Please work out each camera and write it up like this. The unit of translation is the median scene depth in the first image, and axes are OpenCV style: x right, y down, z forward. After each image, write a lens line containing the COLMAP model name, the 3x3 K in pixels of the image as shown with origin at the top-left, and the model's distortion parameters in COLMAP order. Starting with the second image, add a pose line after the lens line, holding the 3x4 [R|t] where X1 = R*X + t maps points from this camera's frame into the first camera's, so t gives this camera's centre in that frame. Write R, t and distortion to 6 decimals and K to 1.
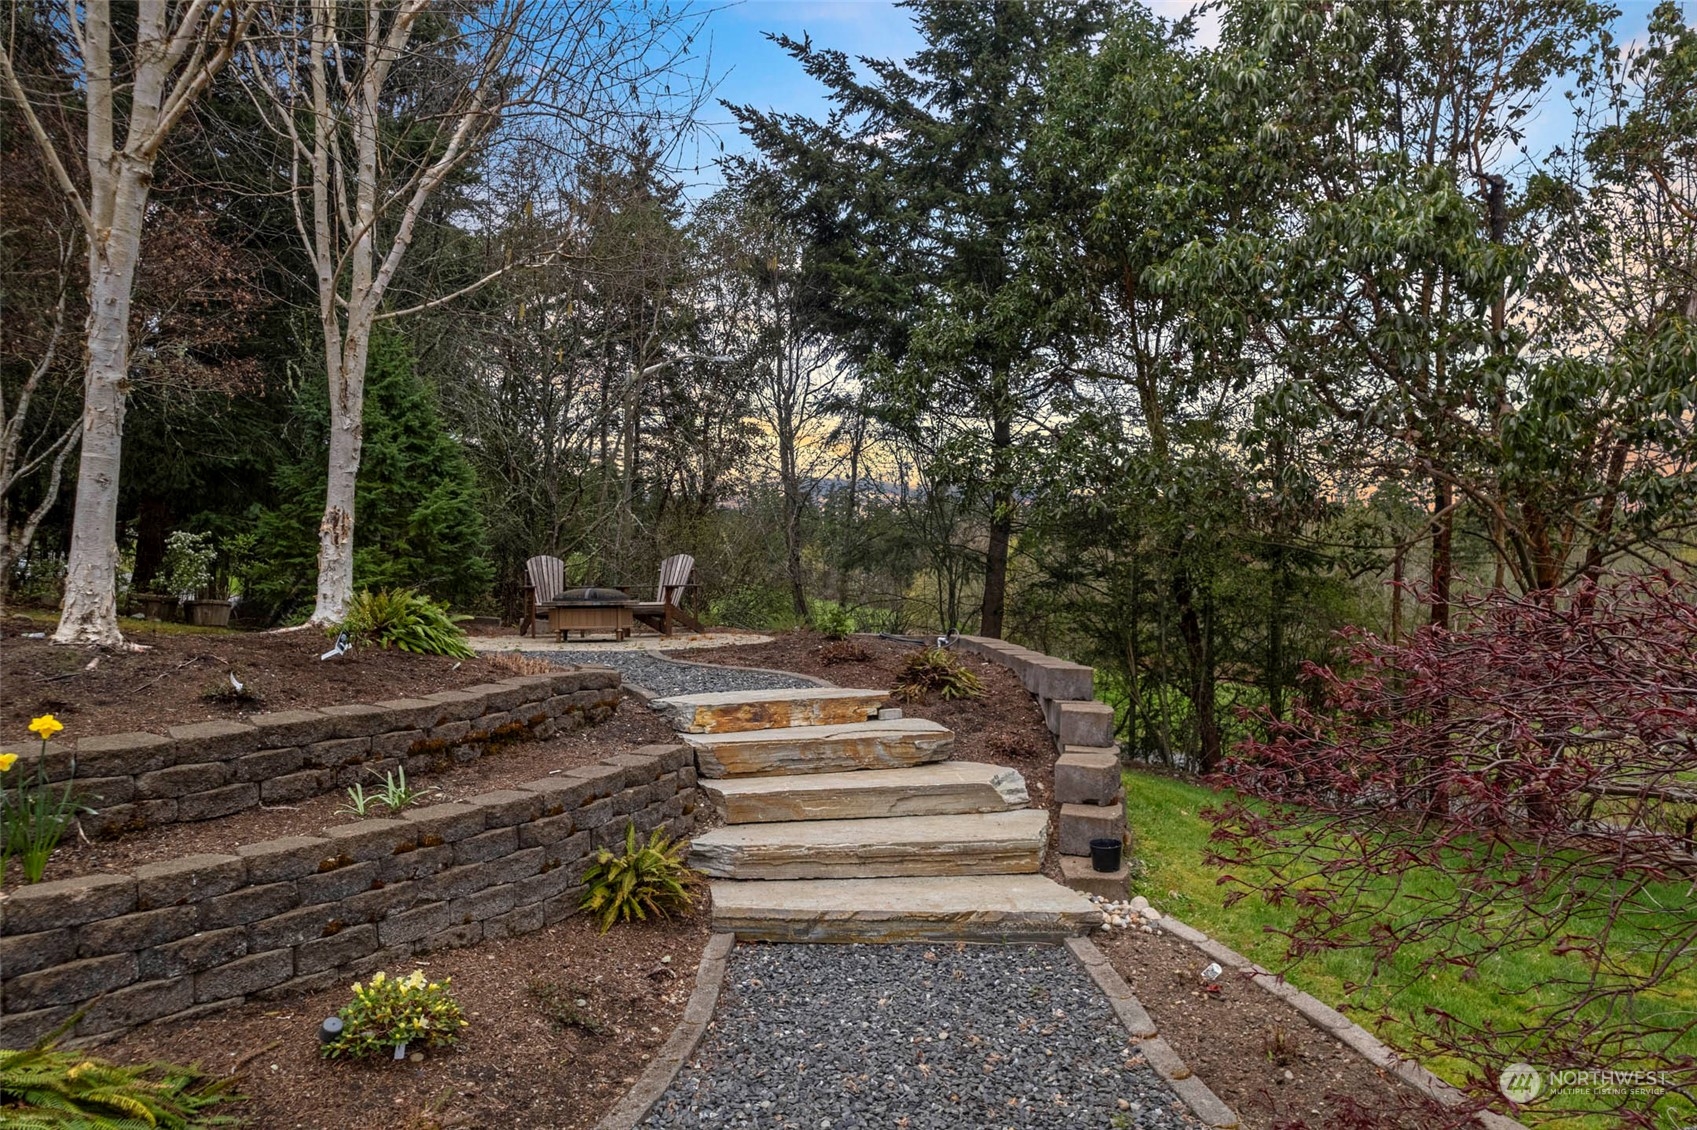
lens RADIAL K [[1081.3, 0, 844.4], [0, 1081.3, 572.3], [0, 0, 1]] dist [-0.067336, 0.031976]
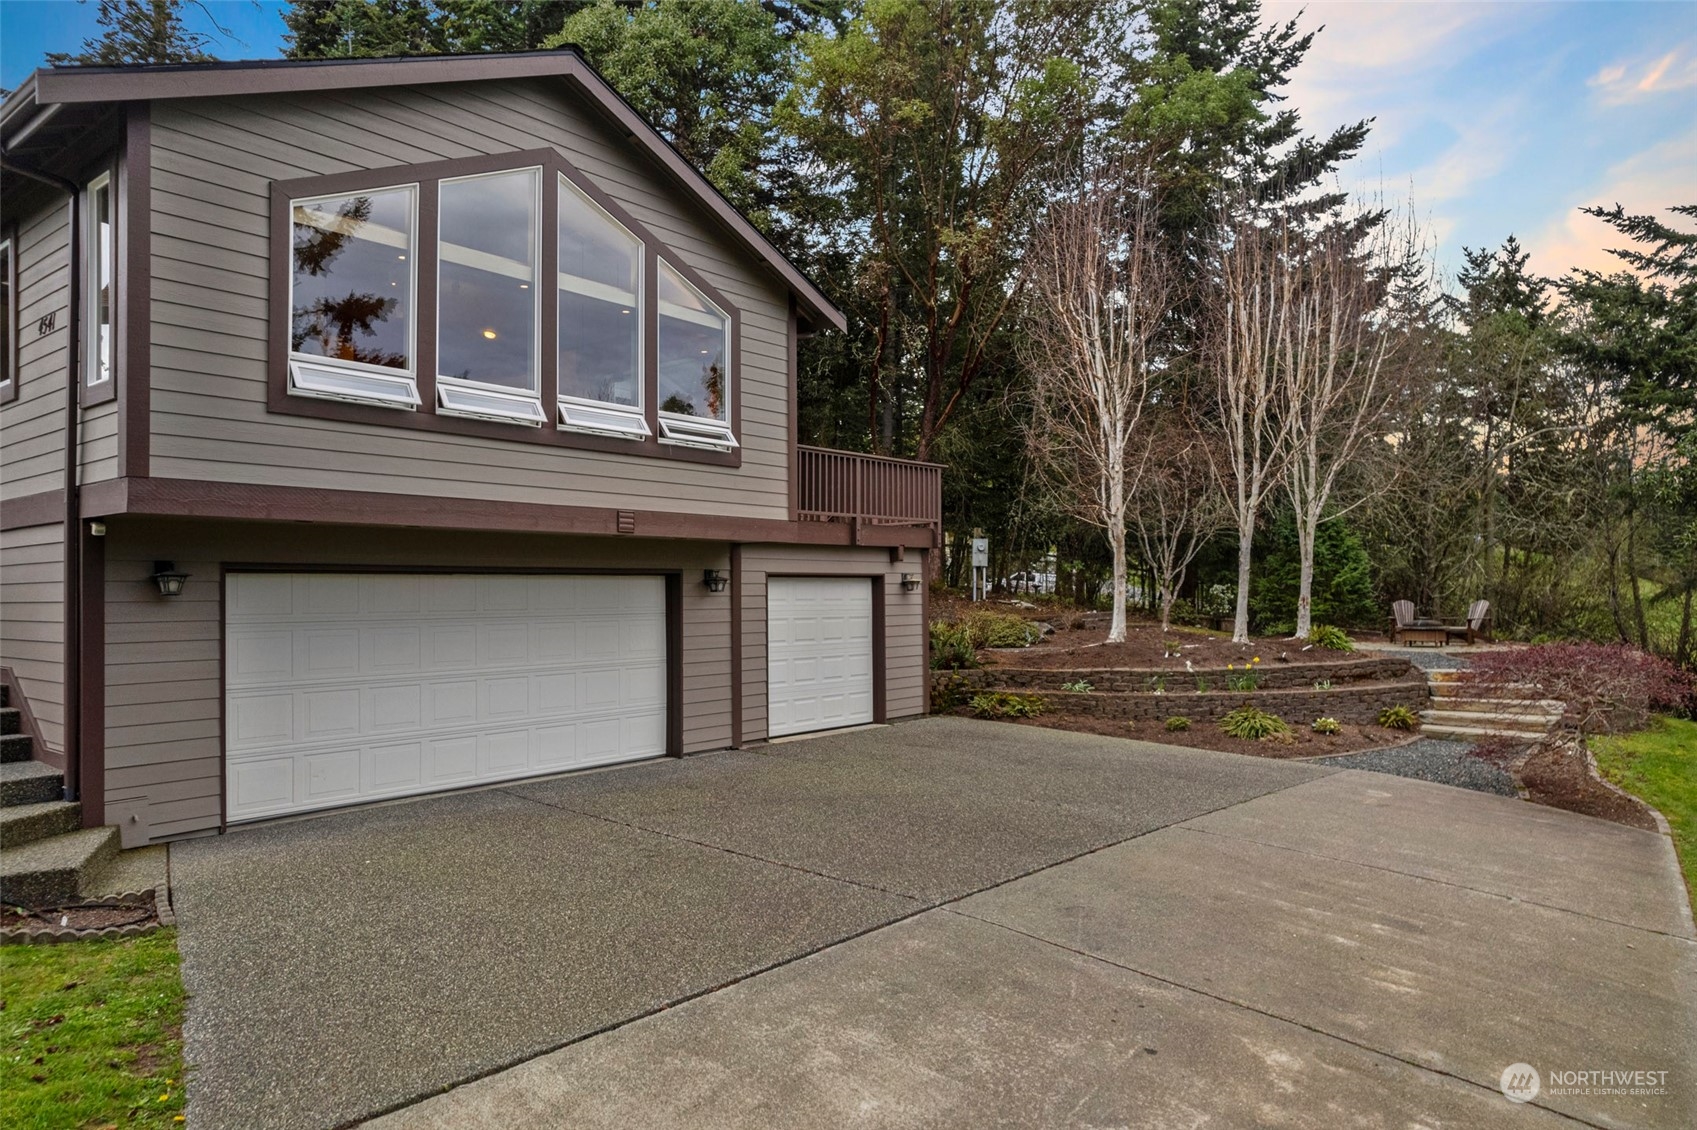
lens RADIAL K [[1081.3, 0, 844.4], [0, 1081.3, 572.3], [0, 0, 1]] dist [-0.067336, 0.031976]
pose [[0.684635, -0.005514, -0.728865, 0.735547], [0.008684, 0.999962, 0.000591, -0.133214], [0.728834, -0.006734, 0.684657, -1.783861]]
